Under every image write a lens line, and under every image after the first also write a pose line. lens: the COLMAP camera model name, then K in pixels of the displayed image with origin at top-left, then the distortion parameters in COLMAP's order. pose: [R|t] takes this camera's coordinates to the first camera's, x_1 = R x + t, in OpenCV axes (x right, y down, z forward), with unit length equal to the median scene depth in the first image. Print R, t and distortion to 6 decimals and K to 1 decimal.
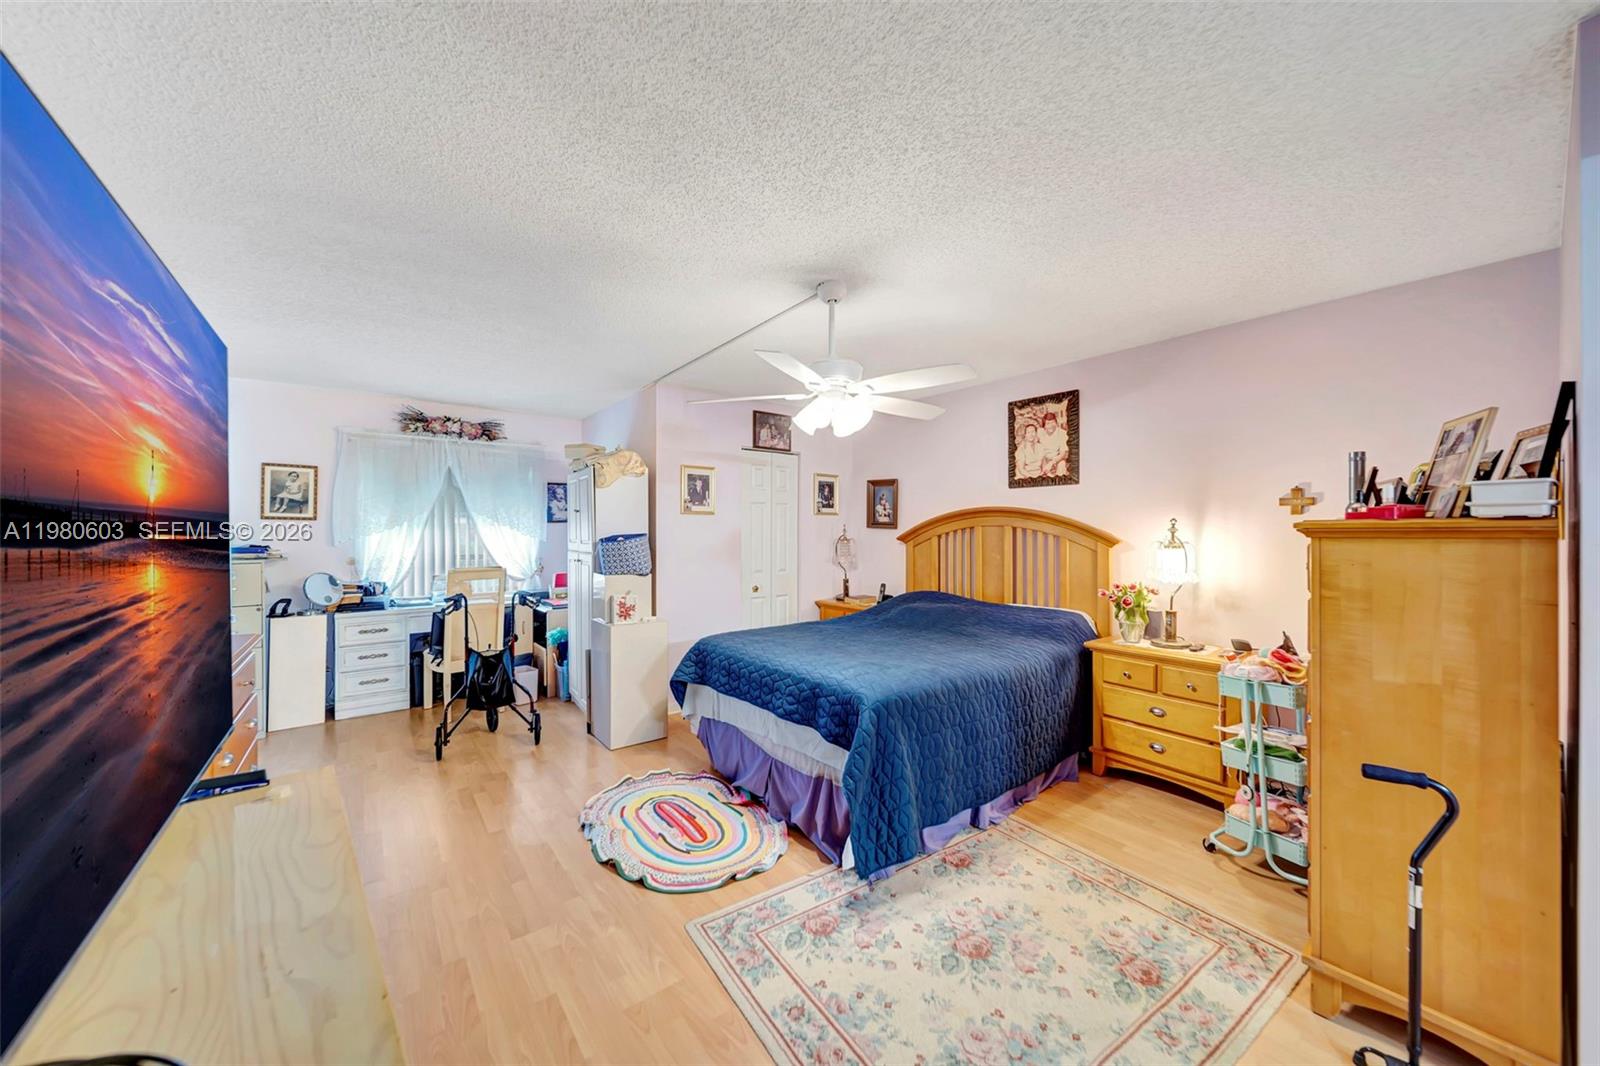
lens RADIAL K [[568.6, 0, 782.6], [0, 568.6, 533.2], [0, 0, 1]] dist [-0.000204, -0.000255]
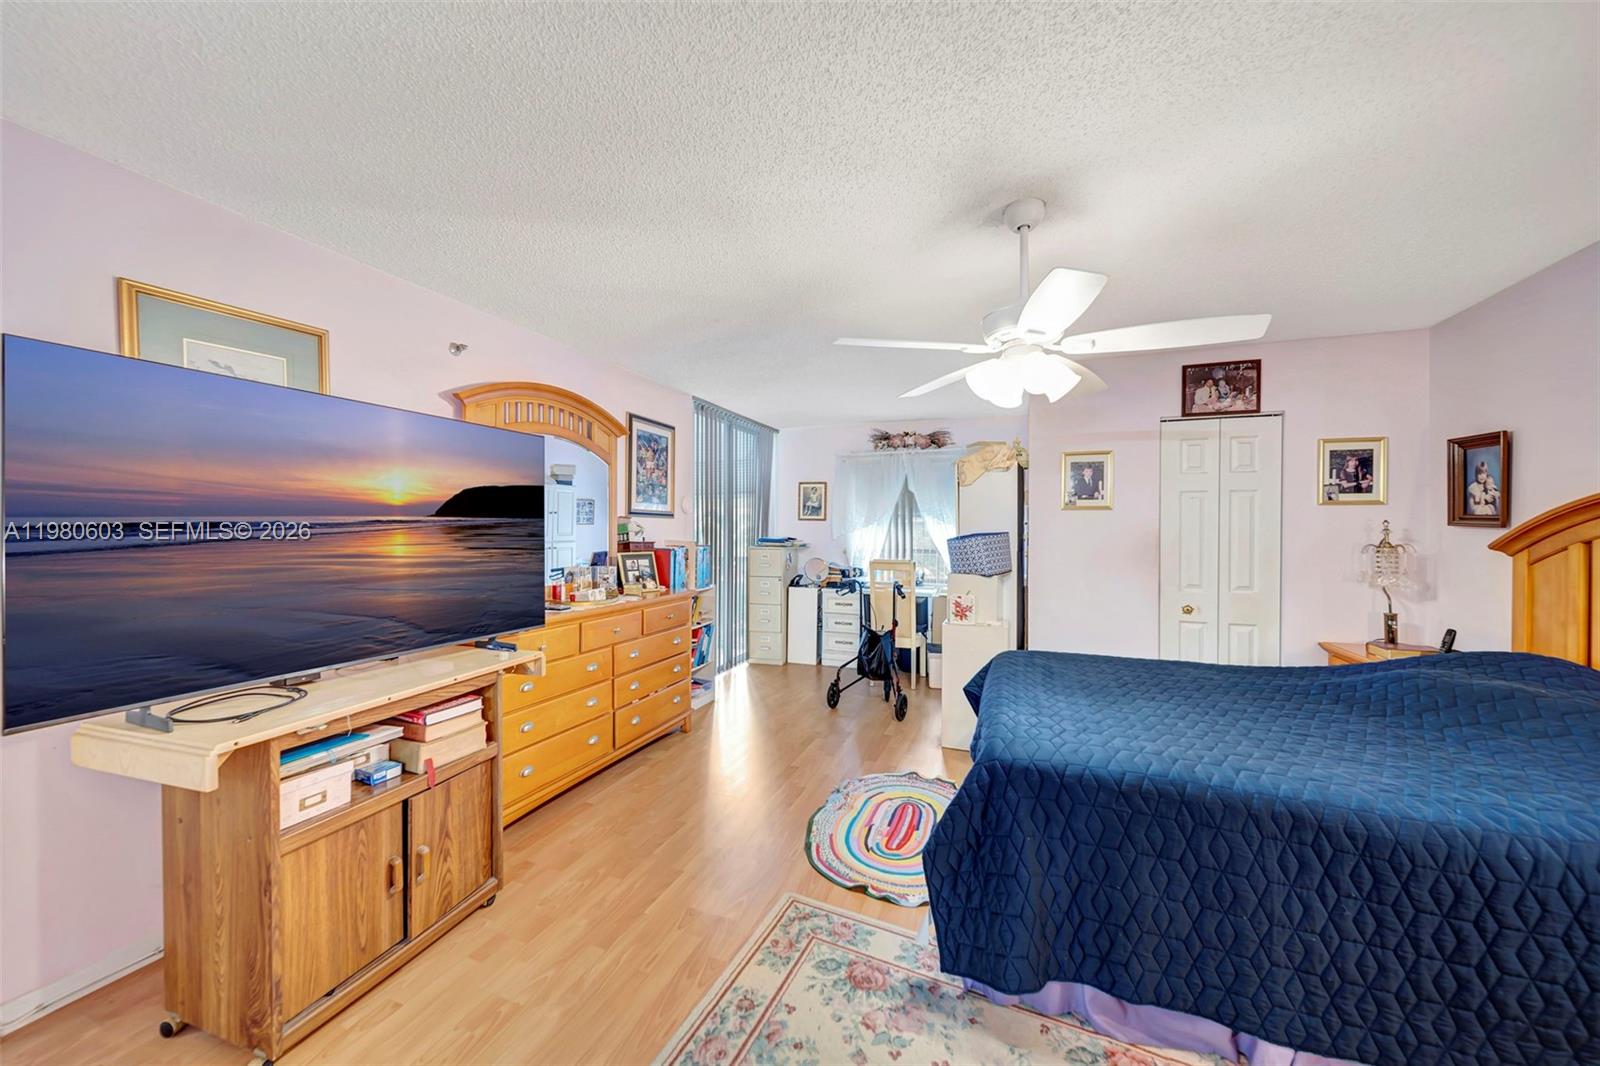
lens RADIAL K [[568.6, 0, 782.6], [0, 568.6, 533.2], [0, 0, 1]] dist [-0.000204, -0.000255]
pose [[0.516197, 0.010161, -0.856409, 0.397630], [-0.007973, 0.999943, 0.007058, -0.001590], [0.856433, 0.003184, 0.516249, 0.230086]]
